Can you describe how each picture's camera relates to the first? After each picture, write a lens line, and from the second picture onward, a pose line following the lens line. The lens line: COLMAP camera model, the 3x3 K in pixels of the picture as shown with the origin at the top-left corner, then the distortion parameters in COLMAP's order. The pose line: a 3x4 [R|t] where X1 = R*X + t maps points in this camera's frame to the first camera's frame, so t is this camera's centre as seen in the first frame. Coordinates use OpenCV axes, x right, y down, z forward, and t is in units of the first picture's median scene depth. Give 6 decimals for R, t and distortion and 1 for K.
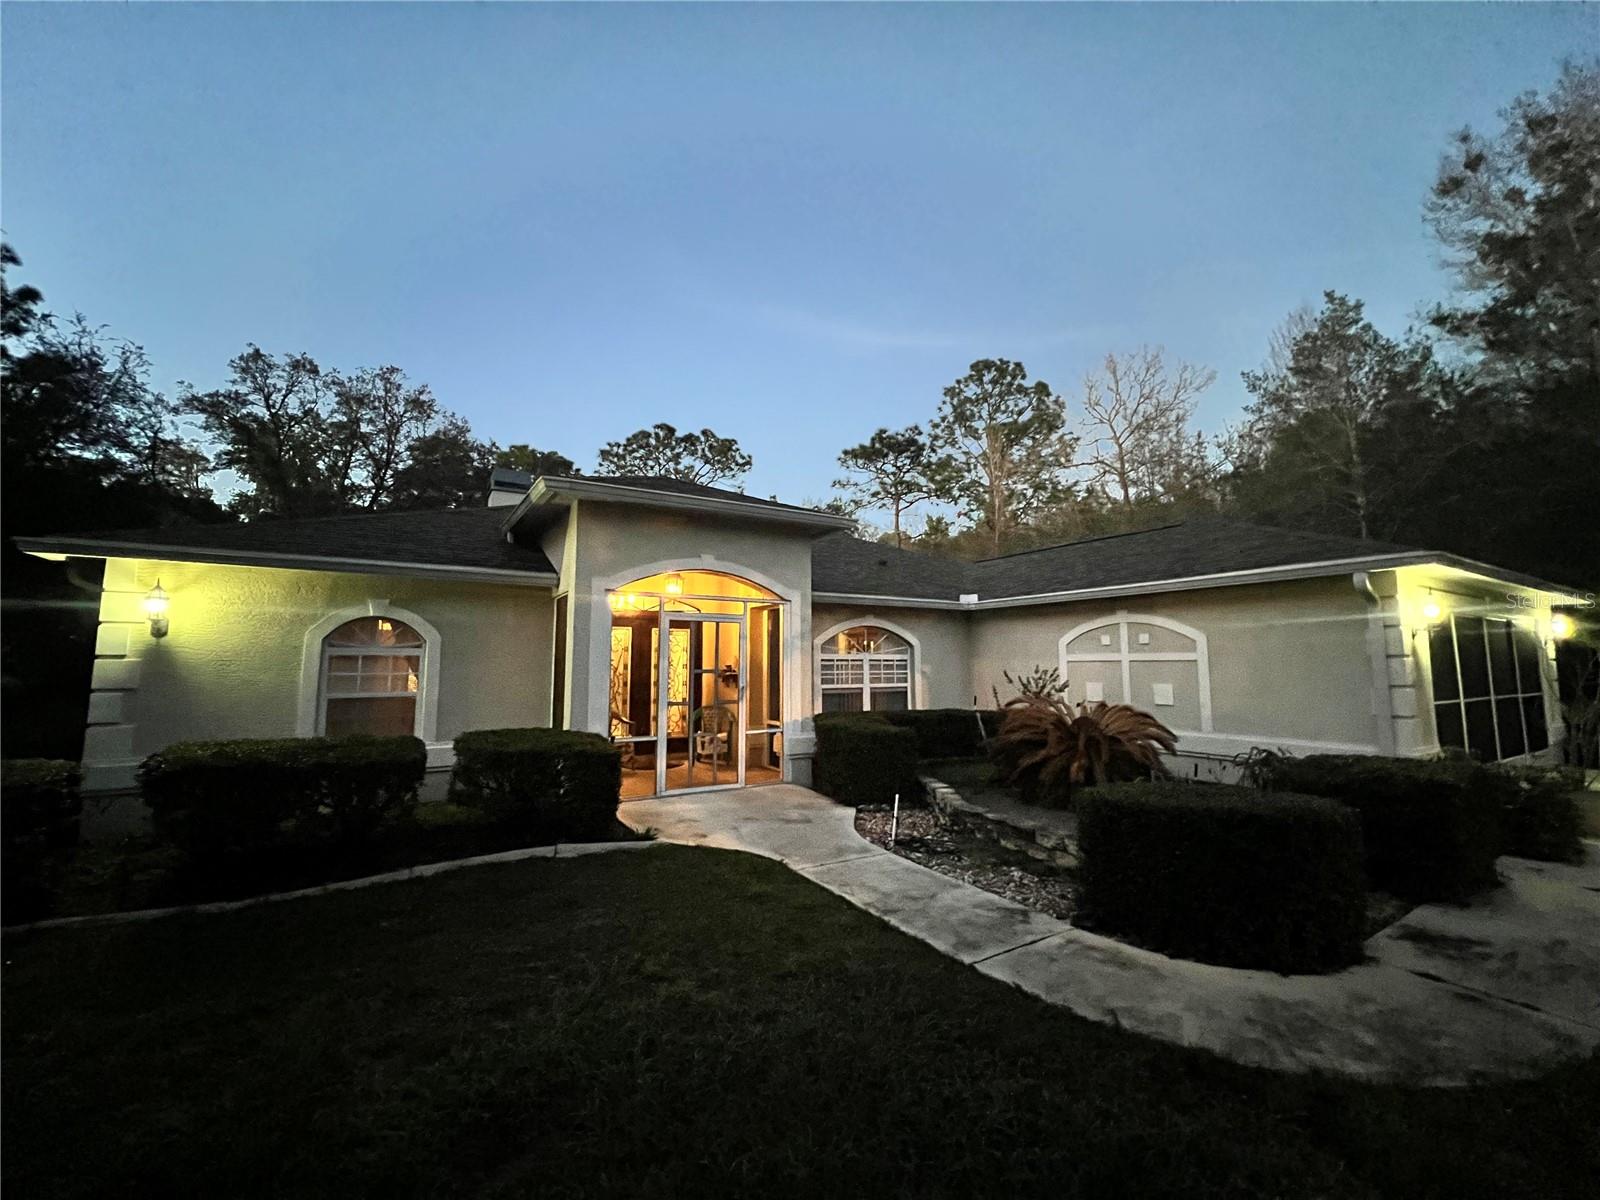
lens RADIAL K [[642.6, 0, 802.5], [0, 642.6, 598.0], [0, 0, 1]] dist [0.001612, -0.000074]
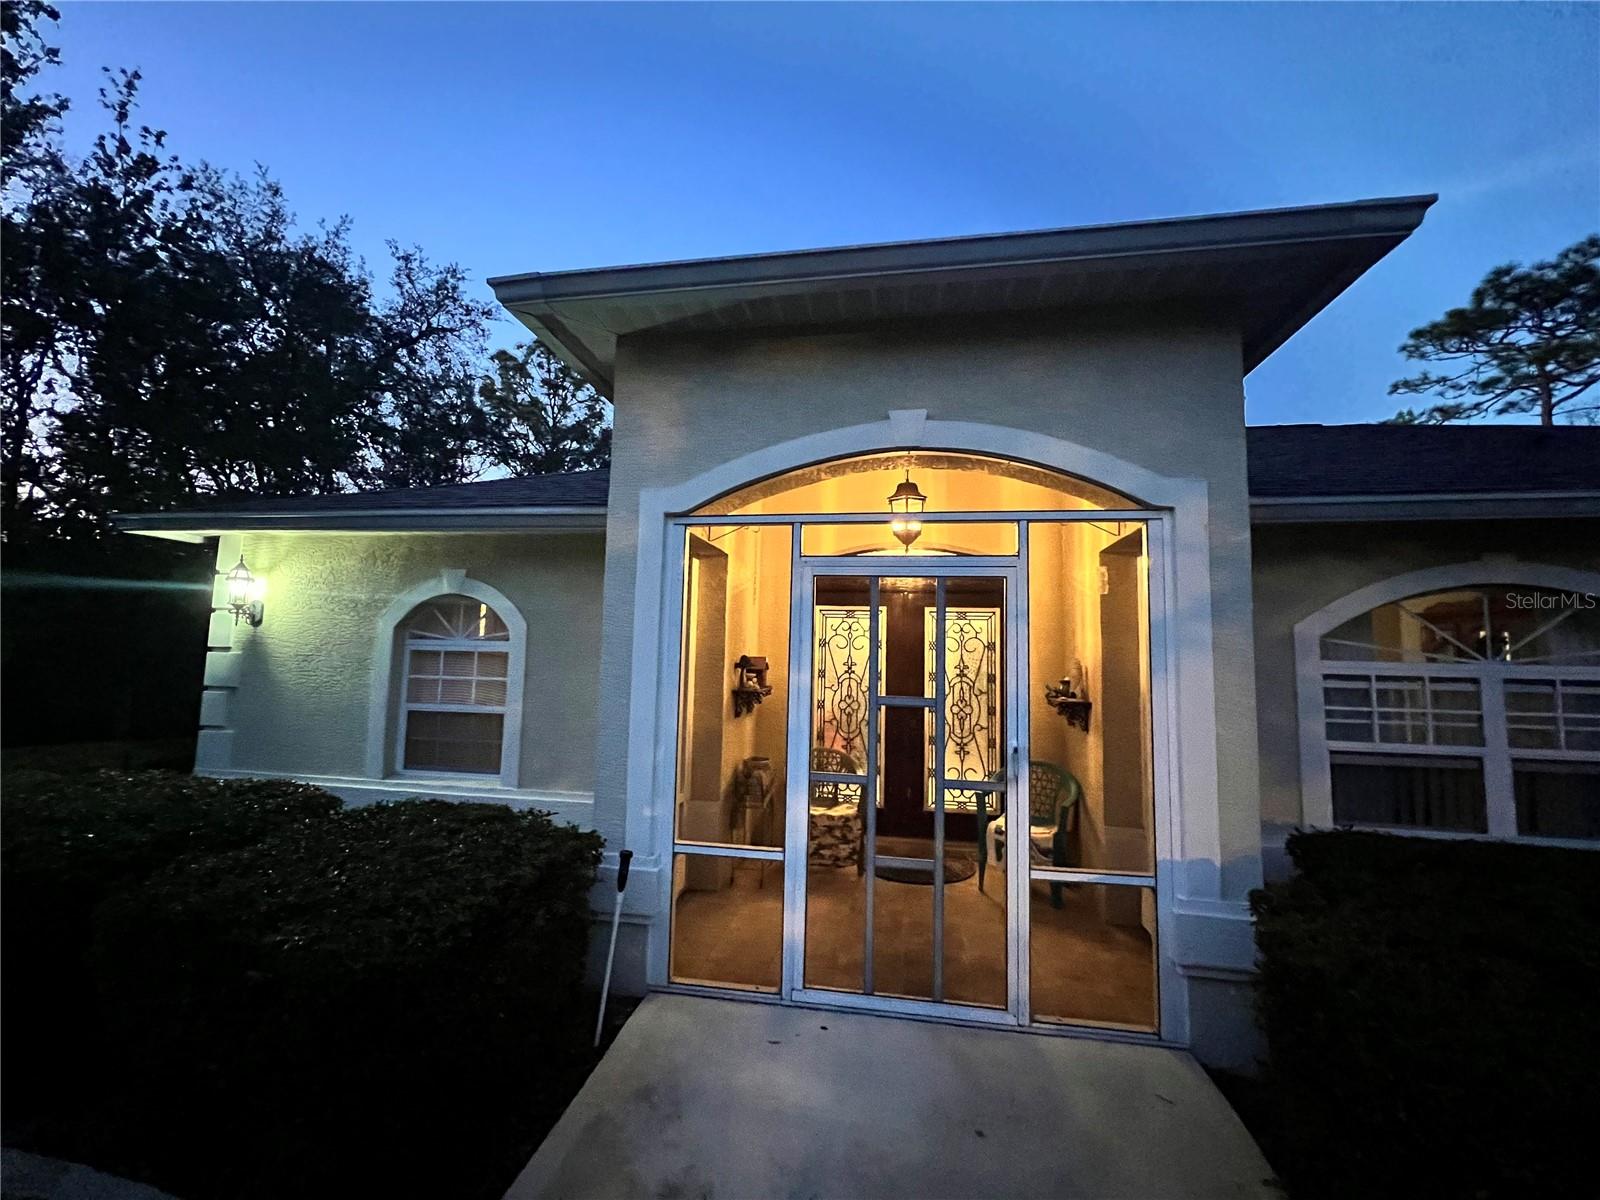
lens RADIAL K [[648.5, 0, 805.6], [0, 648.5, 597.0], [0, 0, 1]] dist [-0.004071, -0.000084]
pose [[0.758624, -0.044534, -0.650004, 0.045745], [0.043453, 0.998898, -0.017723, 0.040198], [0.650077, -0.014800, 0.759724, 0.486301]]
